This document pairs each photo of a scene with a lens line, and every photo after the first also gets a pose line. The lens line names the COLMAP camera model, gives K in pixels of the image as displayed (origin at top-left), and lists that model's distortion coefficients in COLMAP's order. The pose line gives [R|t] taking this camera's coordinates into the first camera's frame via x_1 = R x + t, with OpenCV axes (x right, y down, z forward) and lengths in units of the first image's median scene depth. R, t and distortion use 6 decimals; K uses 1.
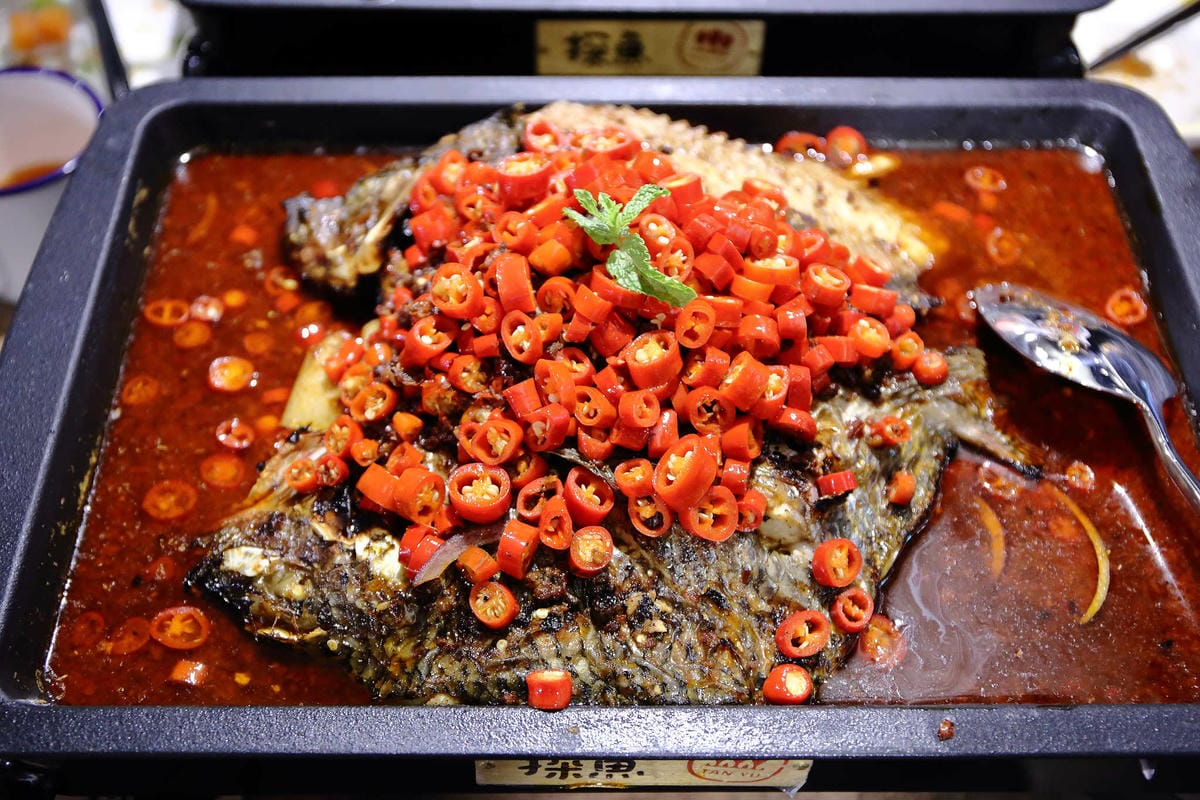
lens RADIAL K [[1528.1, 0, 599.2], [0, 1528.1, 396.2], [0, 0, 1]] dist [-0.103408, 0.000000]
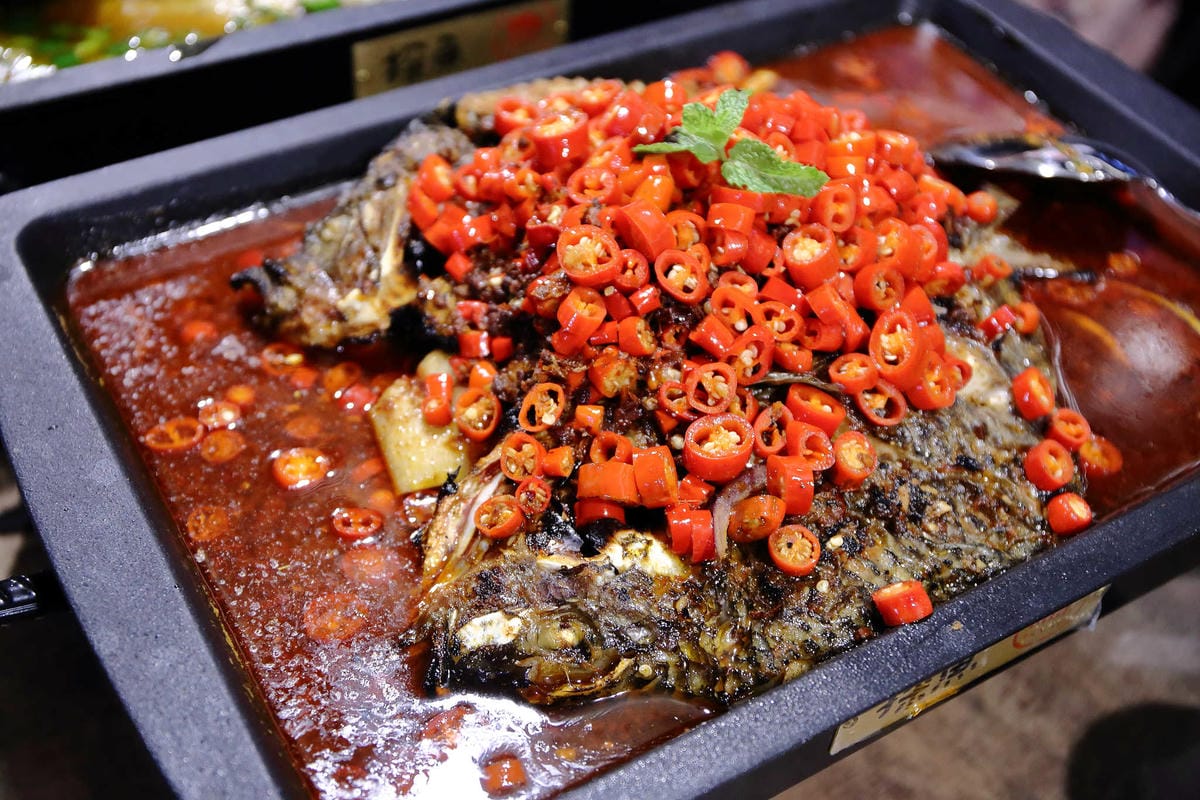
lens RADIAL K [[1528.1, 0, 601.7], [0, 1528.1, 404.3], [0, 0, 1]] dist [-0.103408, 0.000000]
pose [[0.855753, -0.326502, 0.401352, -0.479782], [0.361974, 0.932090, -0.013533, 0.026960], [-0.369678, 0.156860, 0.915824, 0.200552]]
